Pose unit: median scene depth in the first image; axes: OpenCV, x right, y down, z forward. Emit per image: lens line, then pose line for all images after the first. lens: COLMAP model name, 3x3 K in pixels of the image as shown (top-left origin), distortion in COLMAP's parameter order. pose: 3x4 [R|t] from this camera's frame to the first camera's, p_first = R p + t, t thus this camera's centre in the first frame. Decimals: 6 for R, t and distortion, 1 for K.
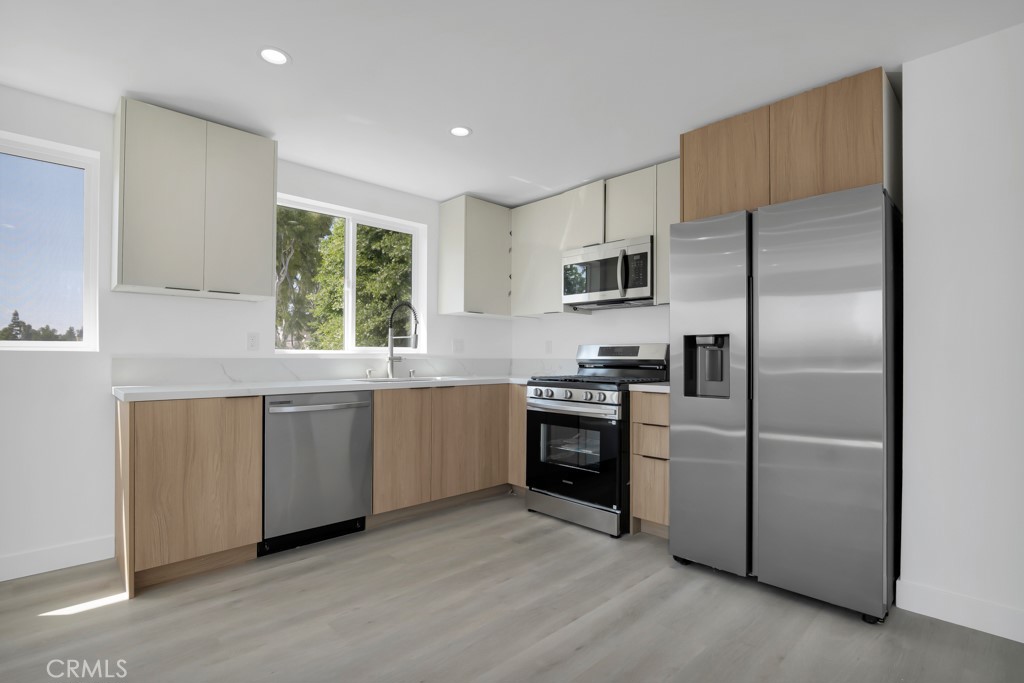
lens RADIAL K [[489.3, 0, 511.6], [0, 489.3, 349.7], [0, 0, 1]] dist [-0.019597, 0.000421]
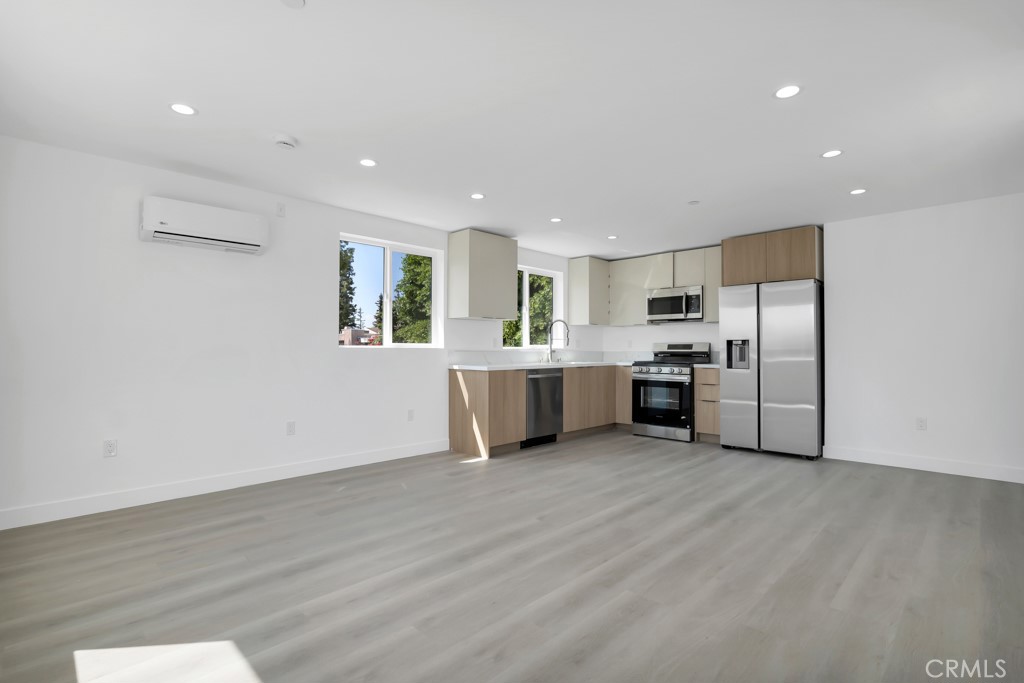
lens RADIAL K [[476.8, 0, 512.0], [0, 476.8, 341.5], [0, 0, 1]] dist [-0.023950, 0.000795]
pose [[0.999601, -0.002224, 0.028142, -0.479401], [0.002350, 0.999987, -0.004421, -0.011279], [-0.028132, 0.004486, 0.999594, -0.777688]]
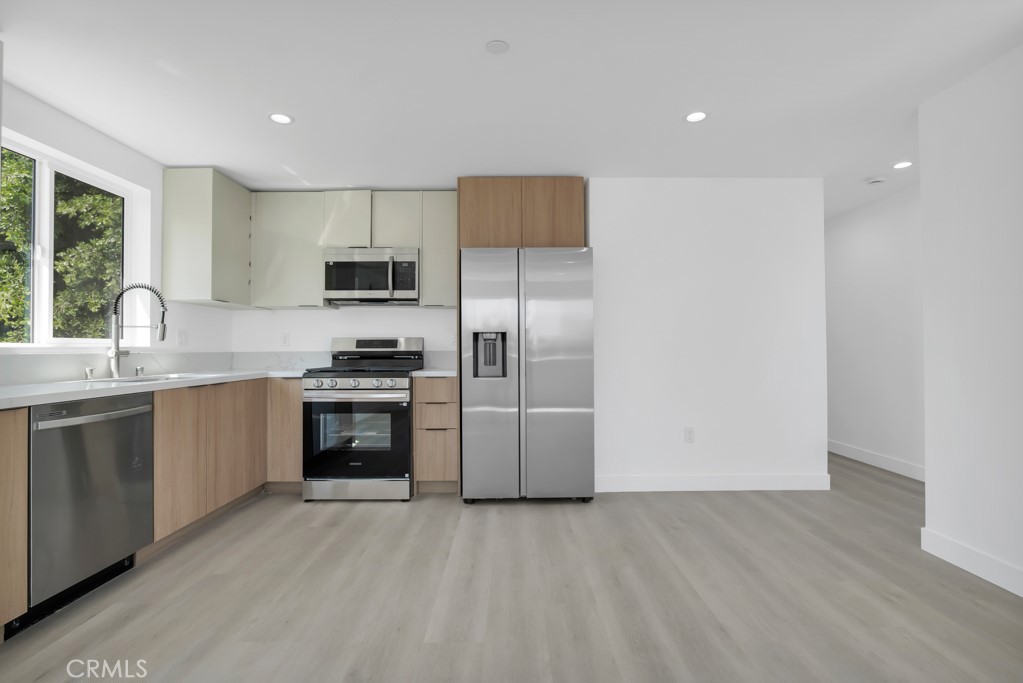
lens RADIAL K [[476.3, 0, 511.5], [0, 476.3, 341.5], [0, 0, 1]] dist [-0.023950, 0.000795]
pose [[0.688842, 0.002841, 0.724906, -0.394016], [-0.001594, 0.999996, -0.002404, -0.000072], [-0.724910, 0.000501, 0.688844, 0.017271]]
